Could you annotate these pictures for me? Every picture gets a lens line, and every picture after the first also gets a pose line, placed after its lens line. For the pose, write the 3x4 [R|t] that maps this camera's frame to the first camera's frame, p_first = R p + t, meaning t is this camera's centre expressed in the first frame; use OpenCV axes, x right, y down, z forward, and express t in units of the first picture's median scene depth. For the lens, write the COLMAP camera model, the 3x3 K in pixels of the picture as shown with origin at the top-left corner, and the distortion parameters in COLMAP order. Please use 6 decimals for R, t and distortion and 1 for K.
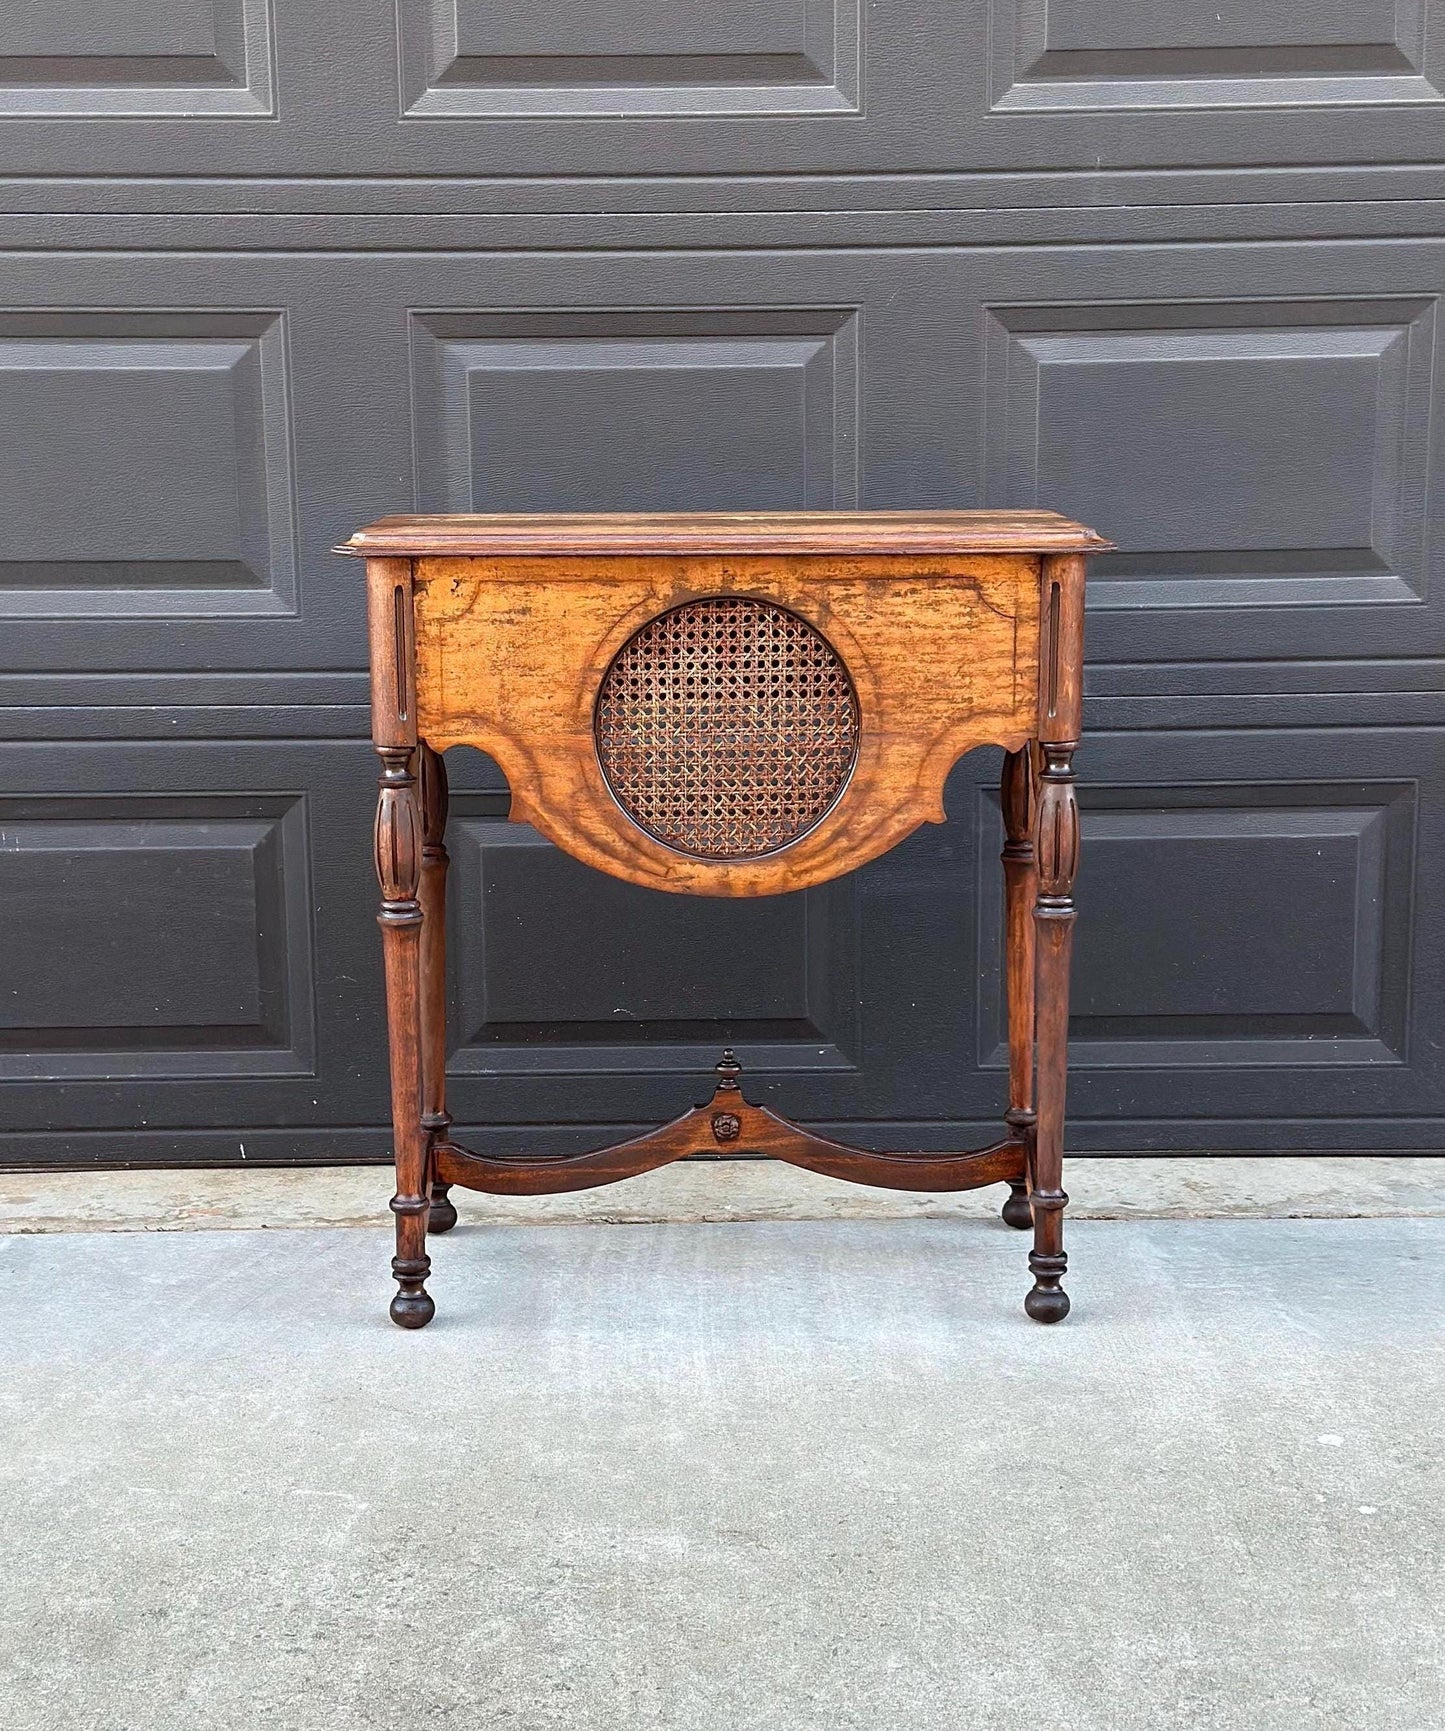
lens RADIAL K [[2753.0, 0, 708.1], [0, 2753.0, 949.7], [0, 0, 1]] dist [0.136934, -0.023117]
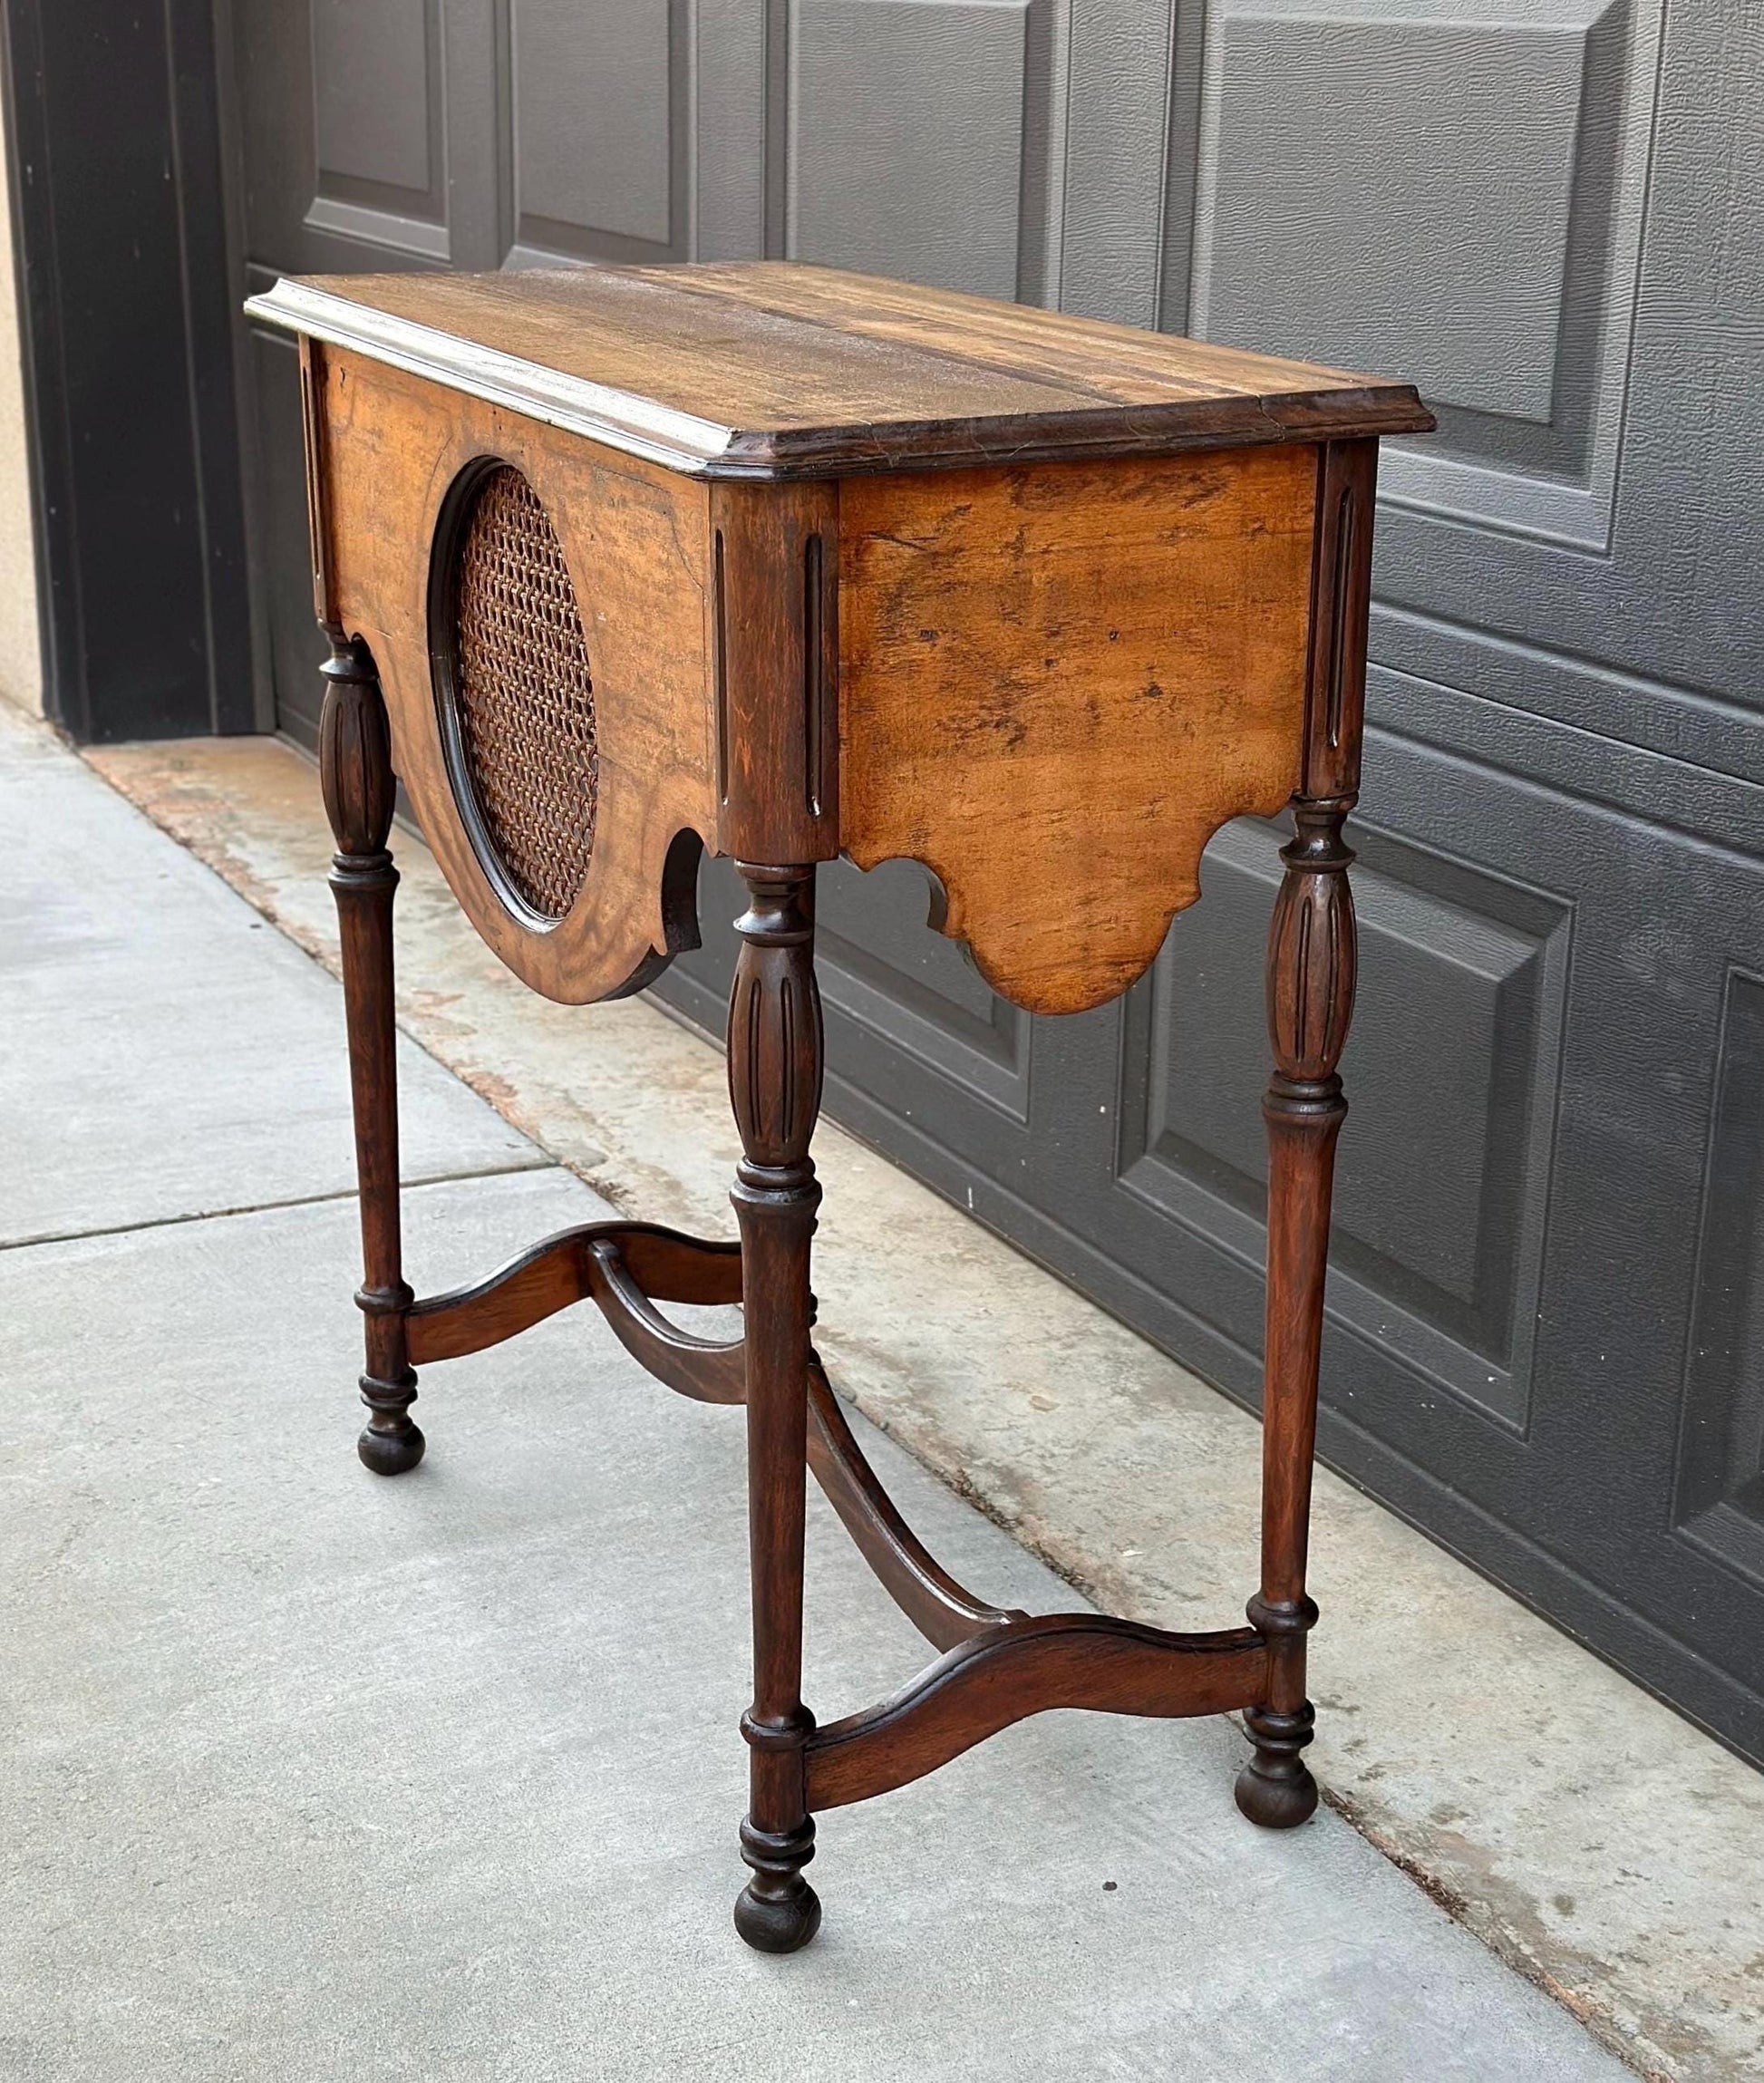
lens RADIAL K [[3390.2, 0, 888.1], [0, 3390.2, 1111.2], [0, 0, 1]] dist [0.145491, -0.097703]
pose [[0.434292, 0.304528, -0.847734, 0.661357], [-0.195976, 0.950519, 0.241053, -0.182542], [0.879195, 0.061448, 0.472483, 0.741703]]
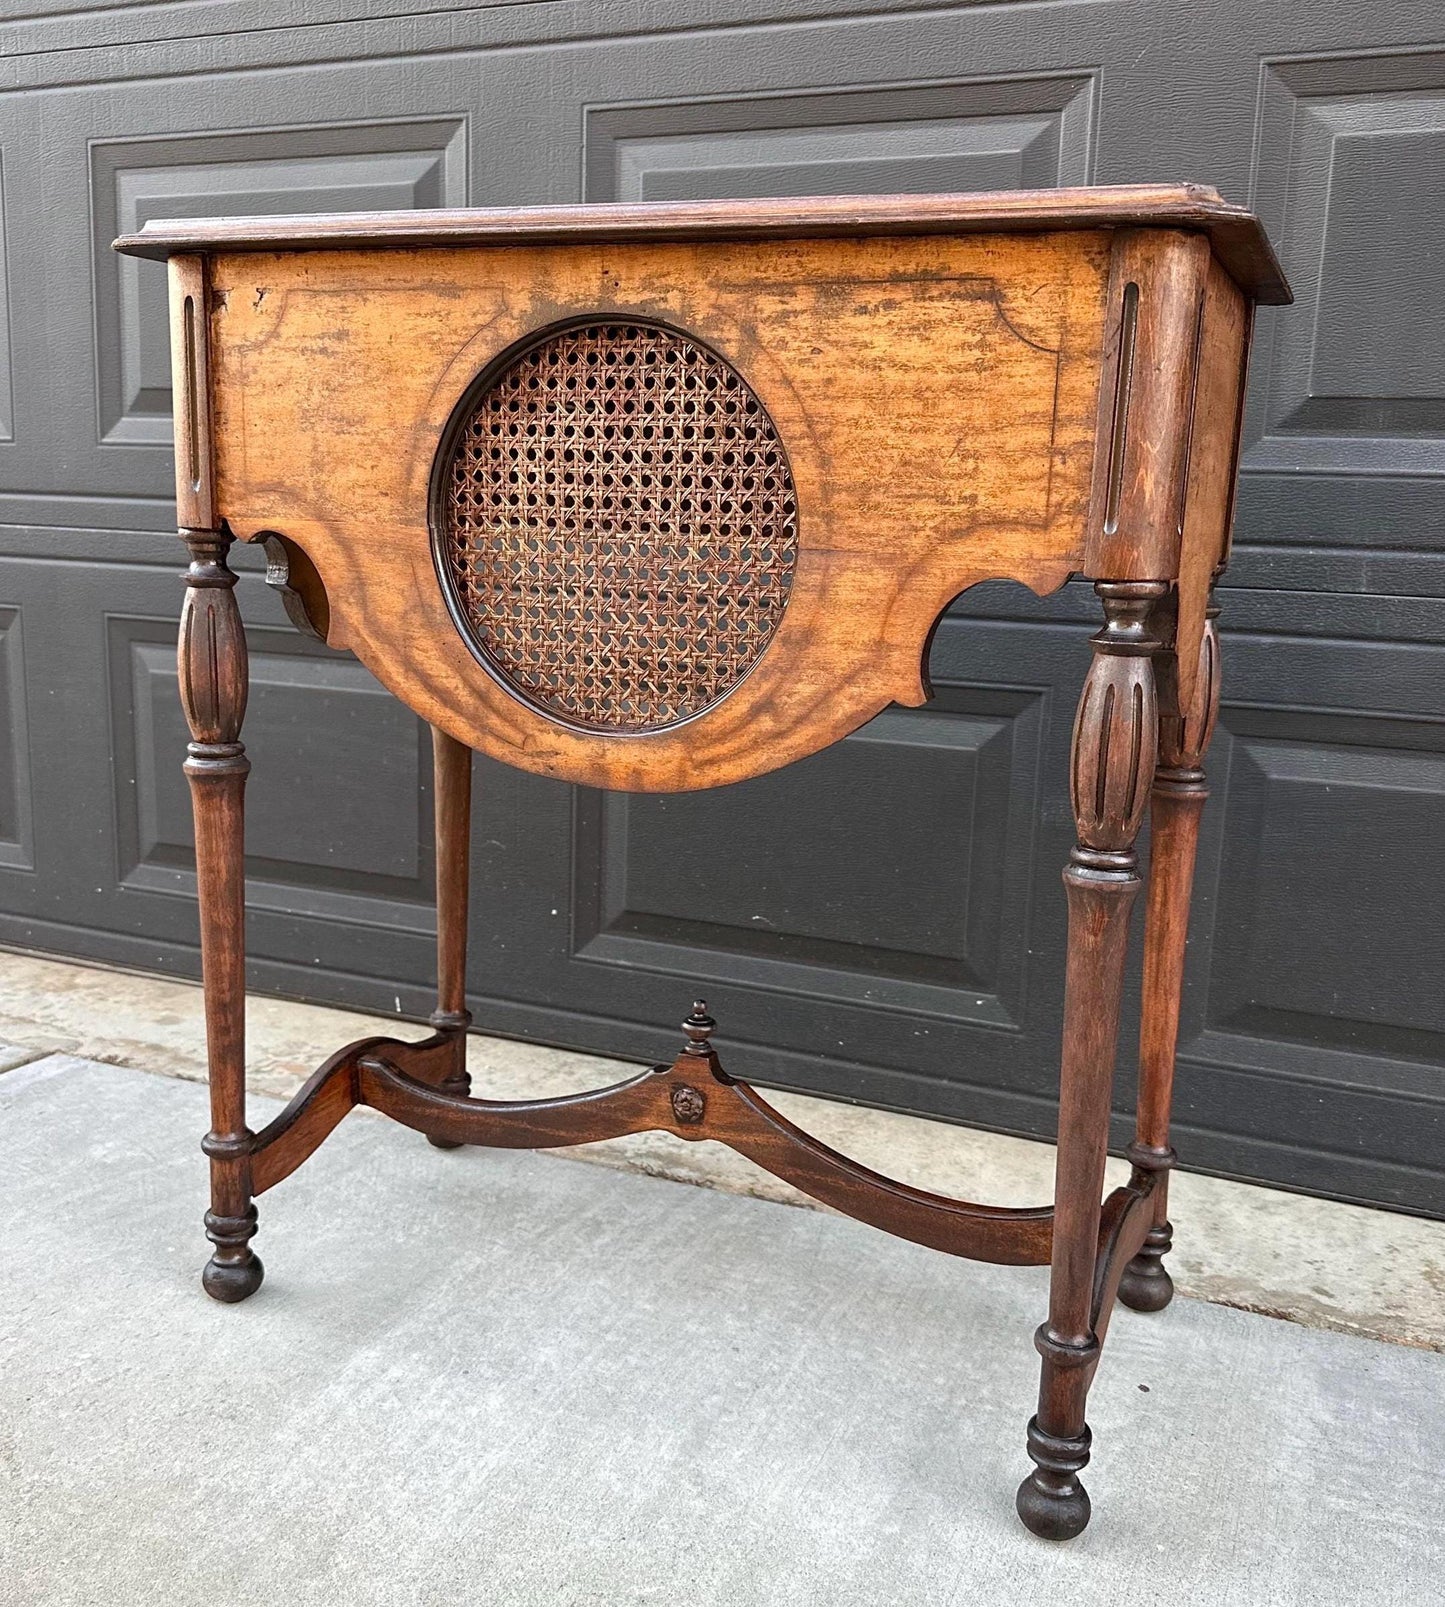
lens RADIAL K [[1506.5, 0, 742.7], [0, 1506.5, 801.4], [0, 0, 1]] dist [0.230025, -0.602489]
pose [[0.918633, 0.115860, -0.377743, 0.179483], [-0.121945, 0.992506, 0.007860, -0.023180], [0.375823, 0.038843, 0.925877, 0.681798]]
